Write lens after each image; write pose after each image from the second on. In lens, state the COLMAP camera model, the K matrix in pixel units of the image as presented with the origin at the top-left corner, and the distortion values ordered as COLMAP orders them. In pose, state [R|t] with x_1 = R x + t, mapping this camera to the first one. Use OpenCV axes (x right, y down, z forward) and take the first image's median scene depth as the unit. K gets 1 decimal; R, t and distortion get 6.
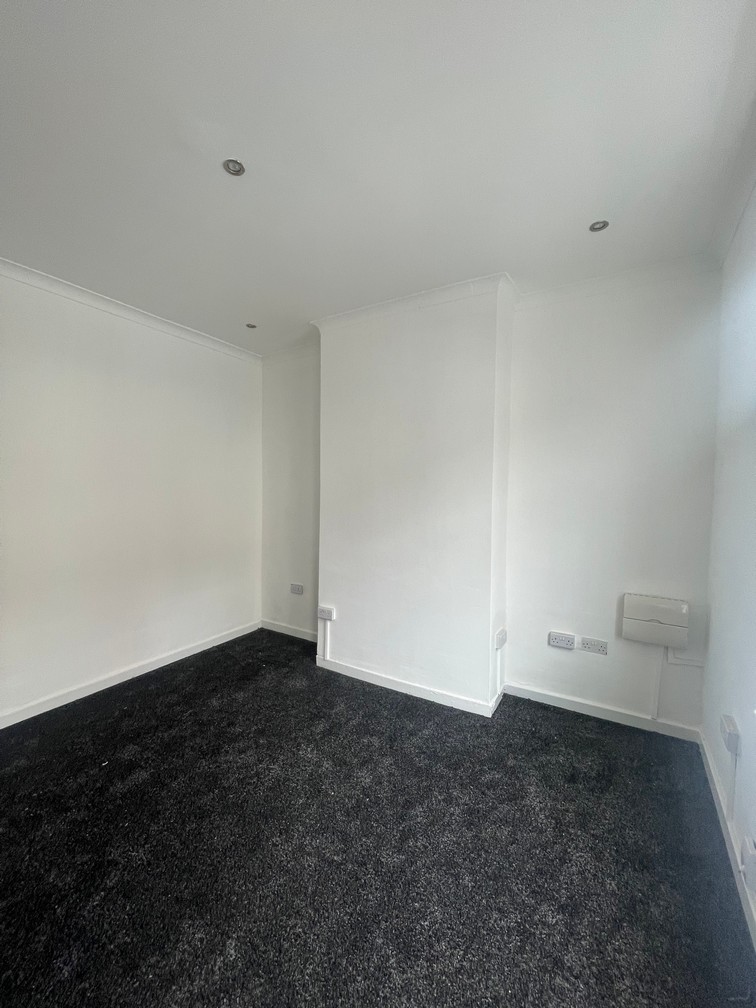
lens RADIAL K [[410.2, 0, 376.8], [0, 410.2, 499.3], [0, 0, 1]] dist [-0.000967, 0.000231]
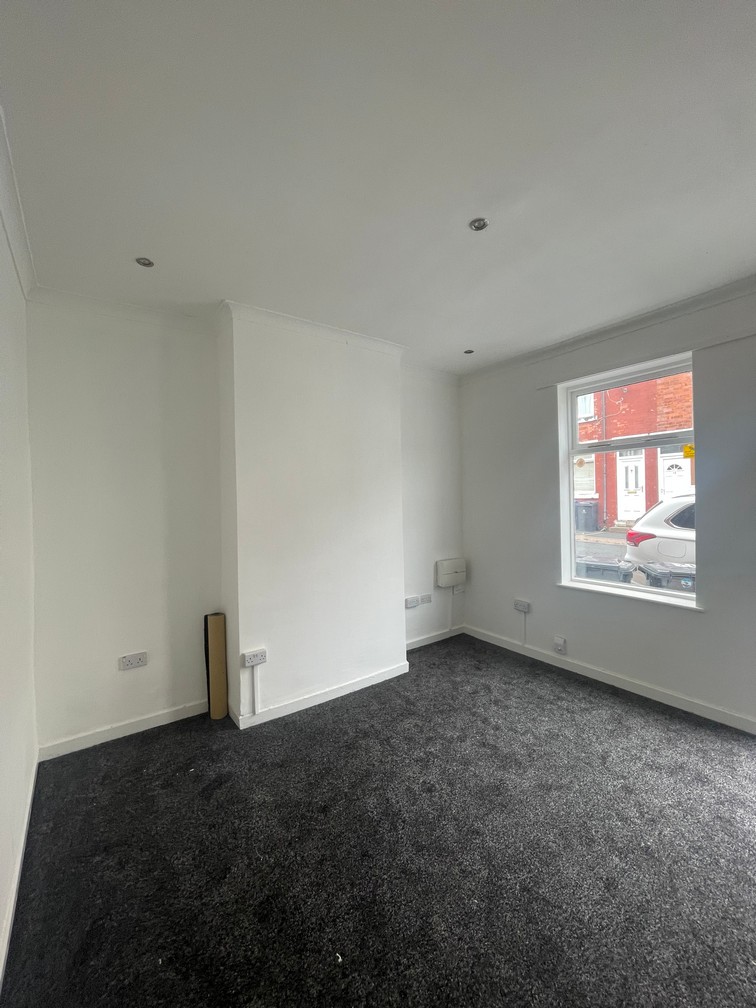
lens RADIAL K [[410.2, 0, 376.8], [0, 410.2, 499.3], [0, 0, 1]] dist [-0.000967, 0.000231]
pose [[0.390809, -0.029593, 0.919996, -0.970217], [0.048087, 0.998775, 0.011700, -0.053051], [-0.919215, 0.039667, 0.391753, 0.532900]]
